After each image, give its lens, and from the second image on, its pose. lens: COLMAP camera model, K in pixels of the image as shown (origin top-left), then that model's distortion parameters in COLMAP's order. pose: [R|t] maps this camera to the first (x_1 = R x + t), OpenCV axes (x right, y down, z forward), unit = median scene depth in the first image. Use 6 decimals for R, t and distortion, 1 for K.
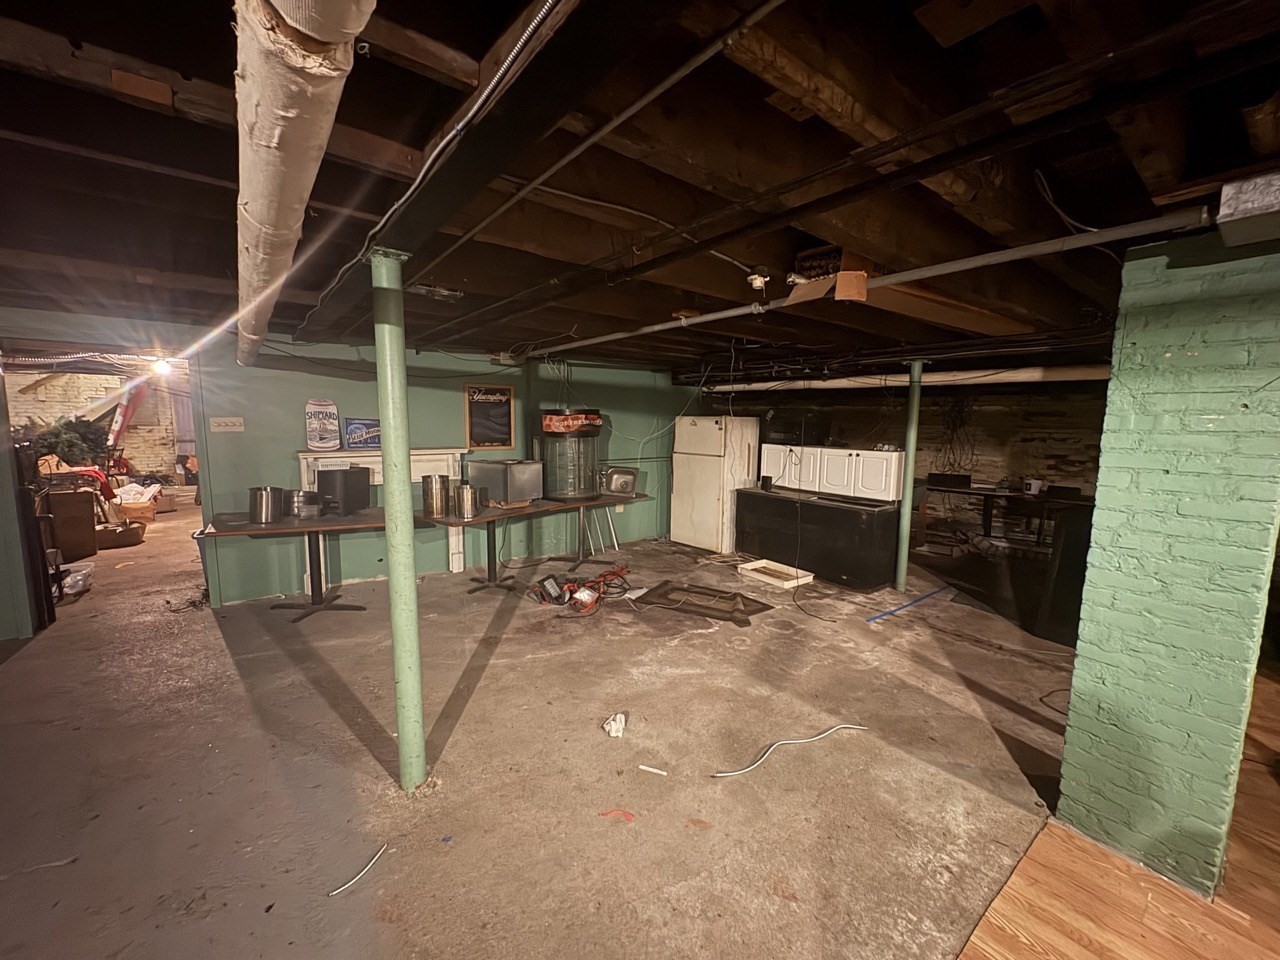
lens RADIAL K [[510.4, 0, 640.5], [0, 510.4, 479.3], [0, 0, 1]] dist [0.000252, 0.000267]
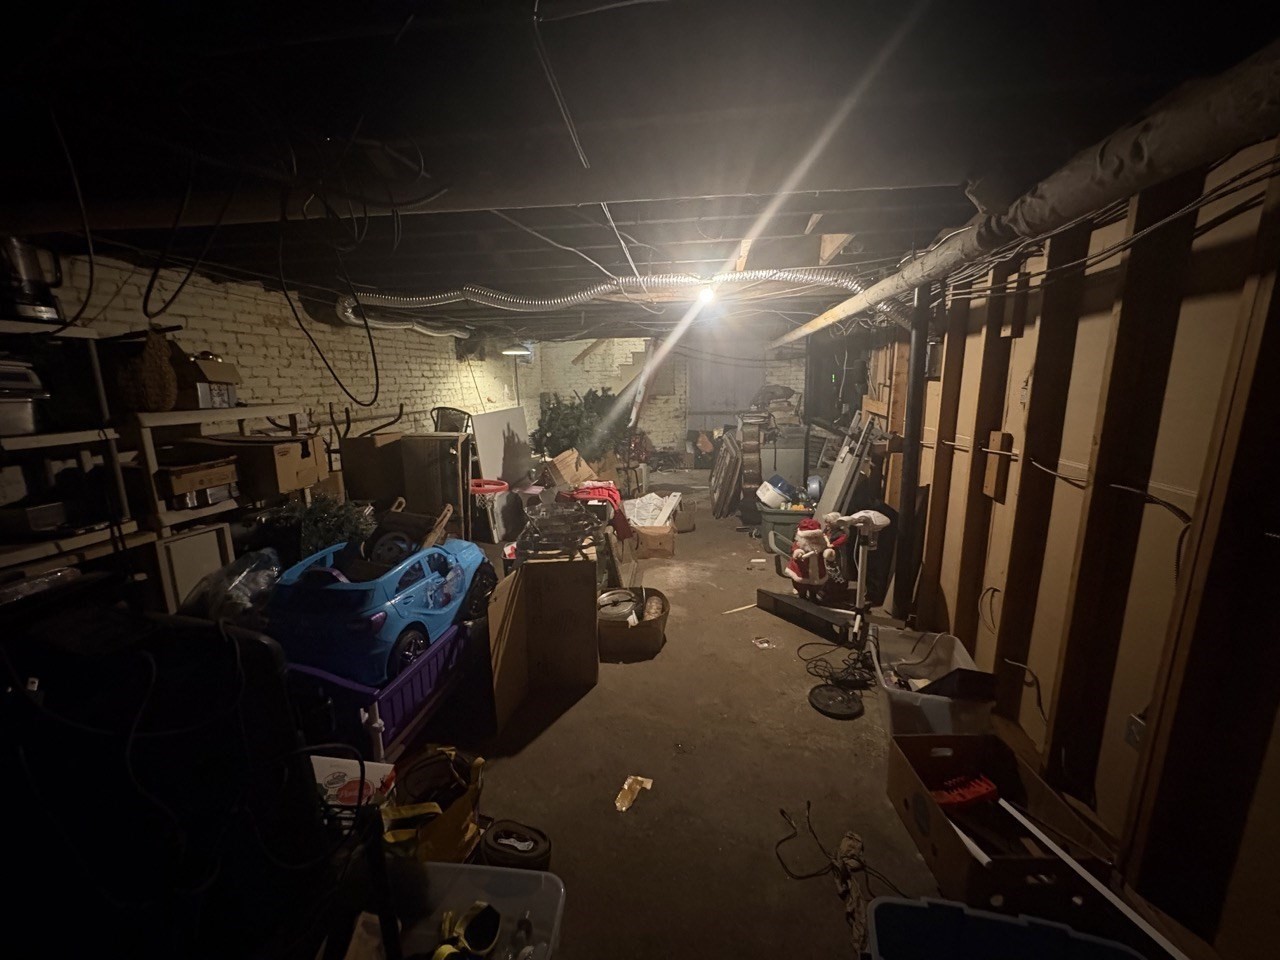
lens RADIAL K [[510.4, 0, 641.9], [0, 510.4, 479.0], [0, 0, 1]] dist [0.000252, 0.000267]
pose [[0.702200, 0.110098, -0.703416, -0.365962], [-0.052729, 0.993300, 0.102832, -0.050963], [0.710025, -0.035118, 0.703301, 0.356476]]
